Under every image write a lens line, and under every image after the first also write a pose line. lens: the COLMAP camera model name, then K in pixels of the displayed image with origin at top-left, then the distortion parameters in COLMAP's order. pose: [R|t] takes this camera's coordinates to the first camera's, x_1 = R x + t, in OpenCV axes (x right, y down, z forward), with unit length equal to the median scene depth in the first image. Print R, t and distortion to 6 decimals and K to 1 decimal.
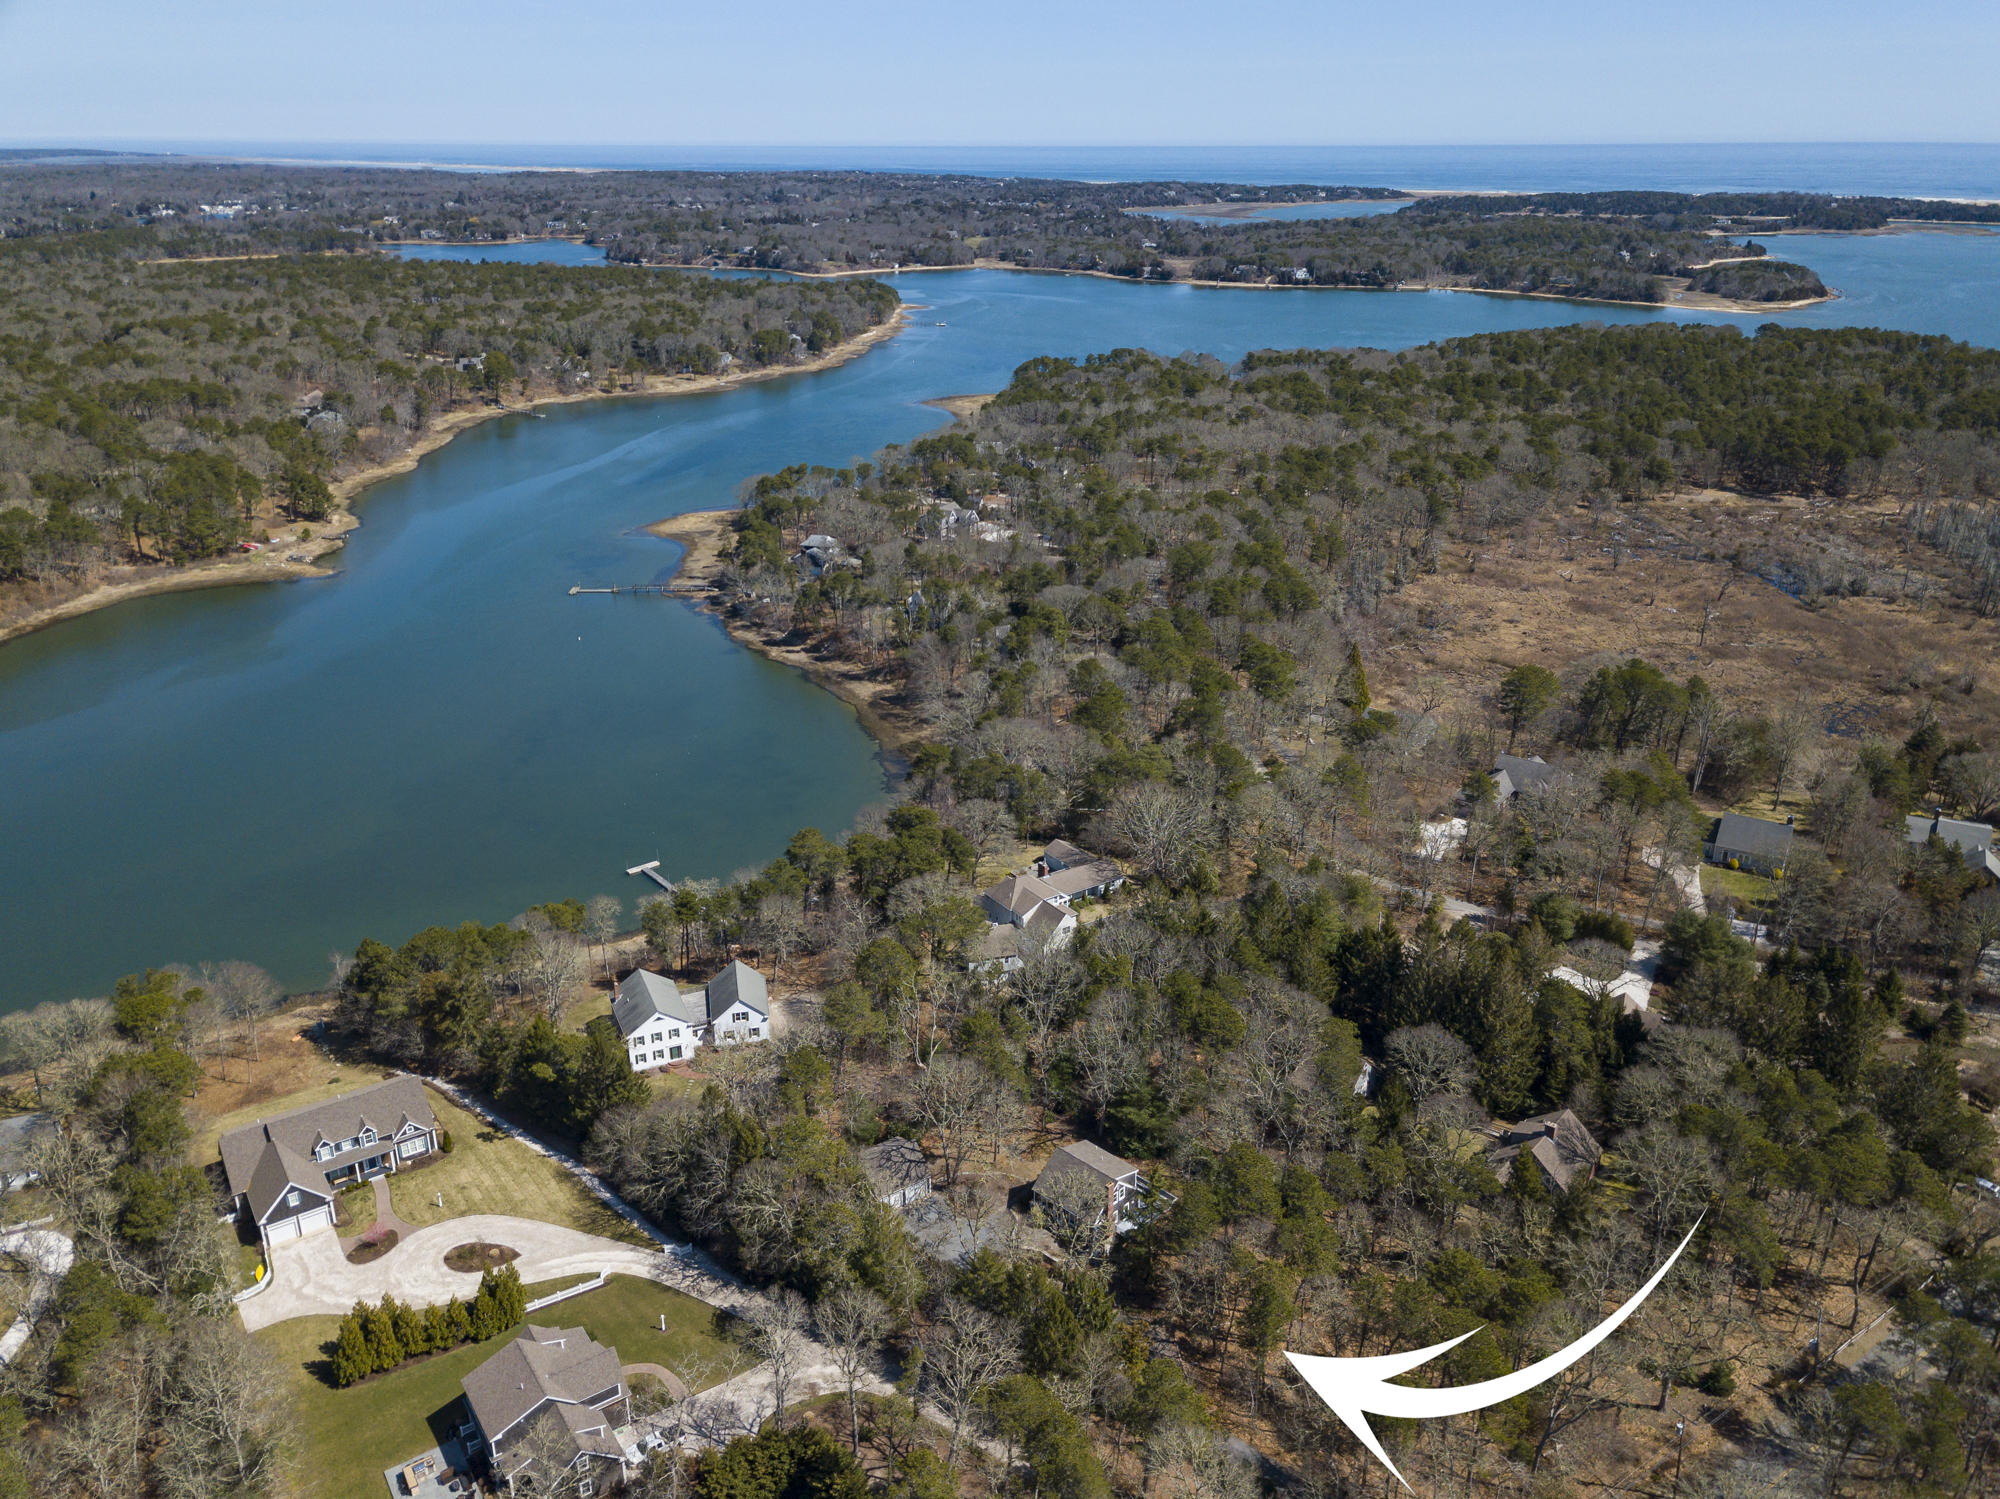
lens RADIAL K [[1506.7, 0, 1001.4], [0, 1506.7, 790.4], [0, 0, 1]] dist [0.036978, -0.001443]
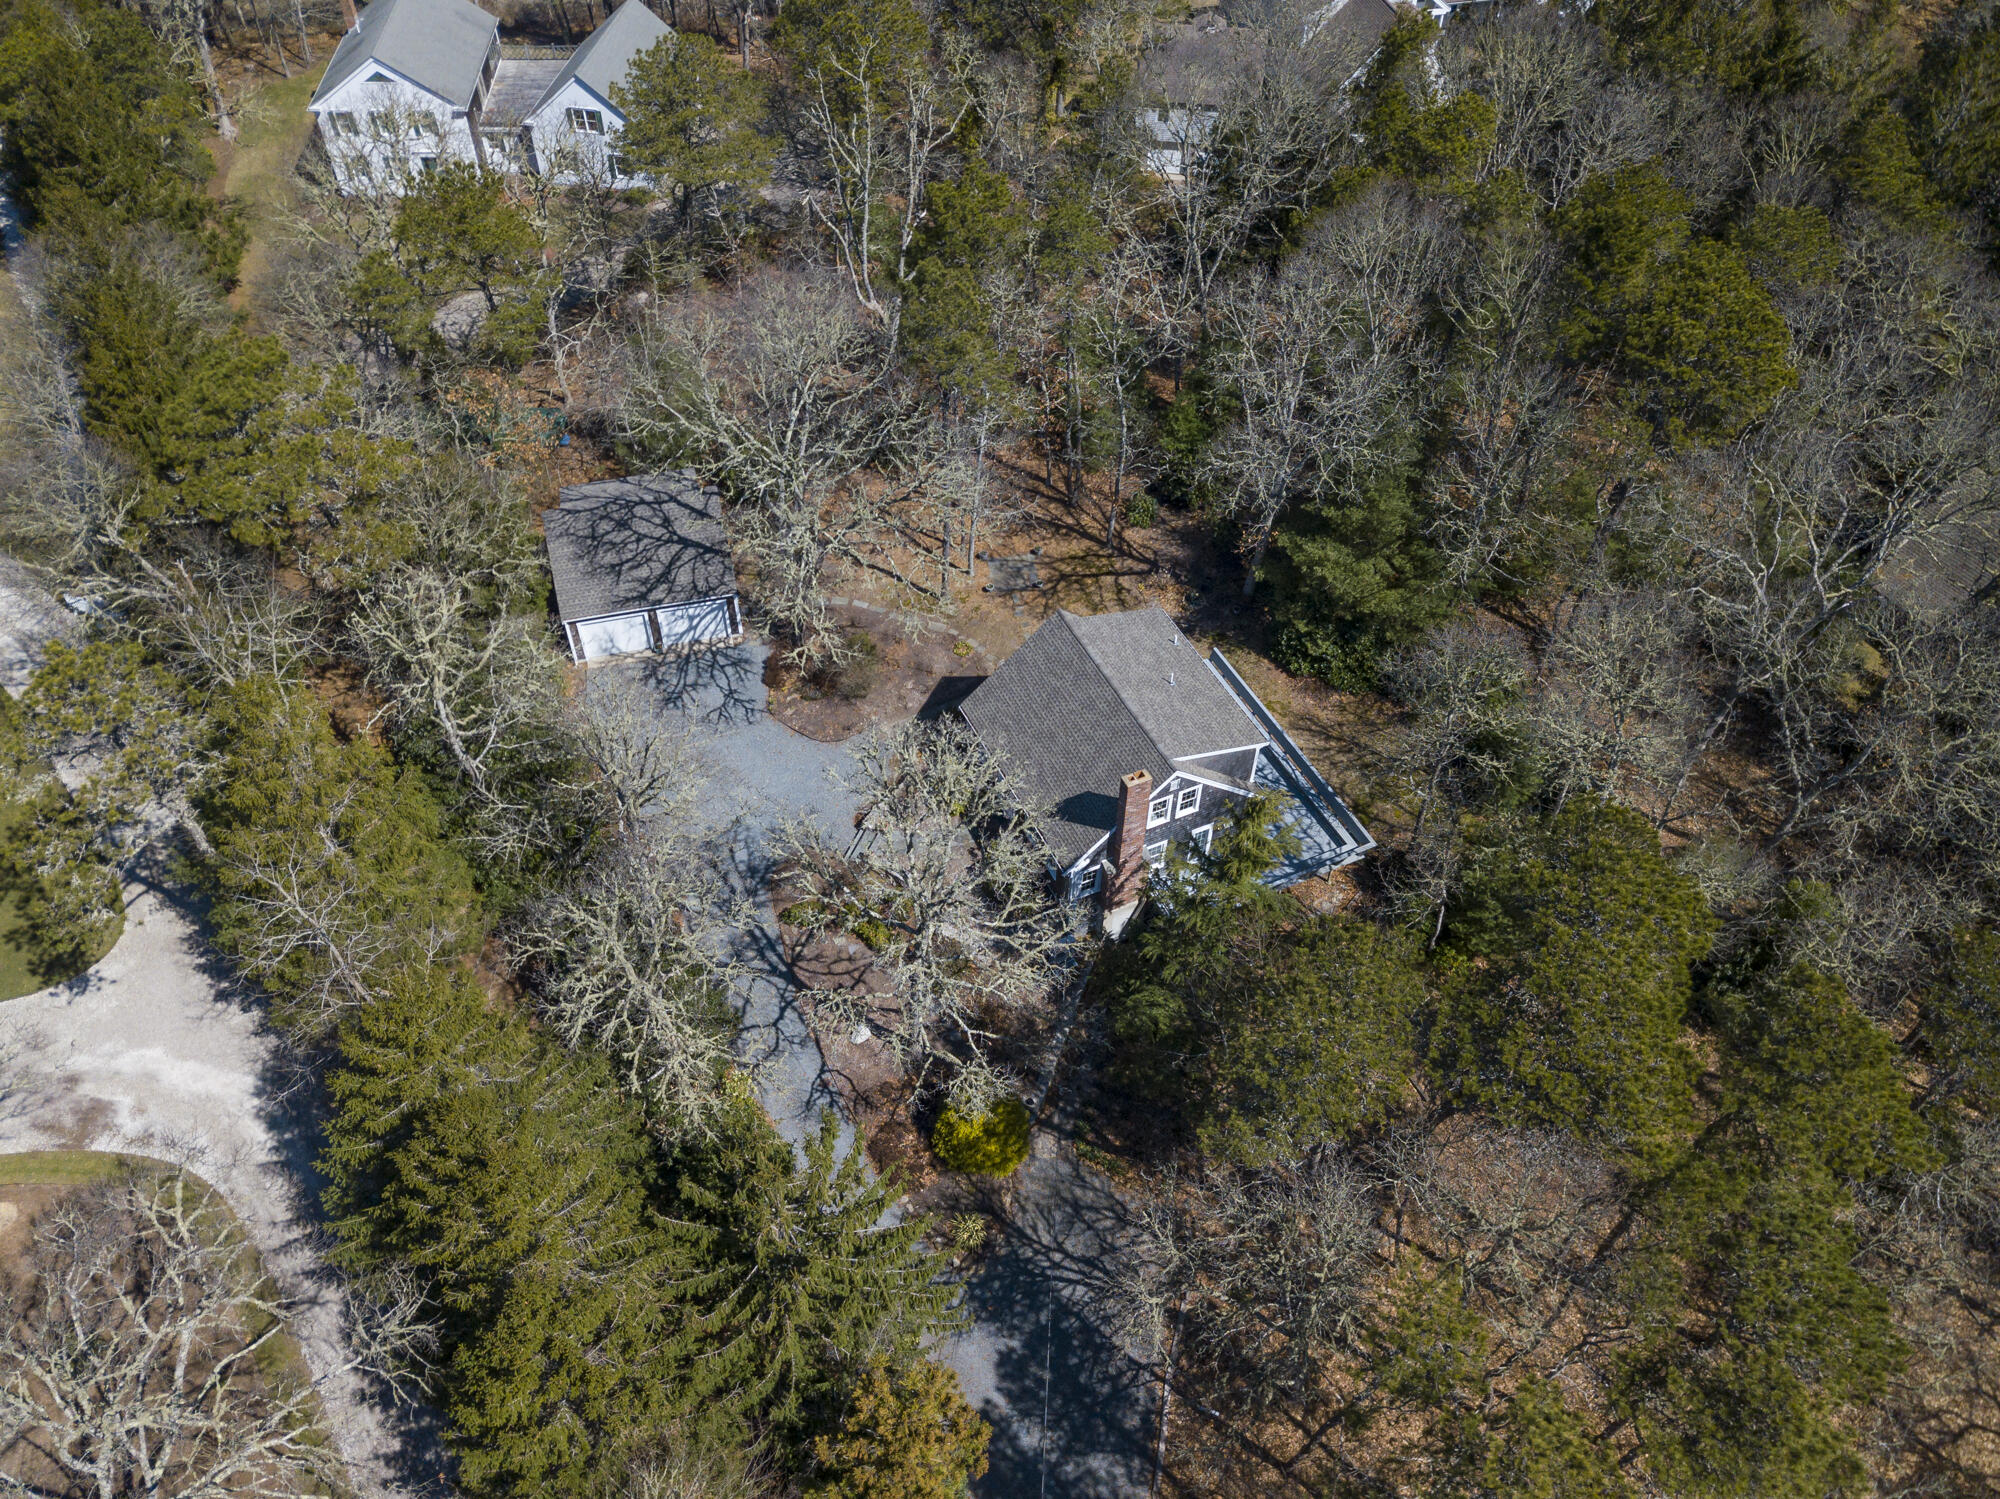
lens RADIAL K [[1506.7, 0, 998.7], [0, 1506.7, 754.1], [0, 0, 1]] dist [0.036978, -0.001443]
pose [[0.935310, 0.272331, -0.225898, 0.063473], [-0.151484, 0.885172, 0.439912, 0.069562], [0.319761, -0.377234, 0.869165, 0.404220]]
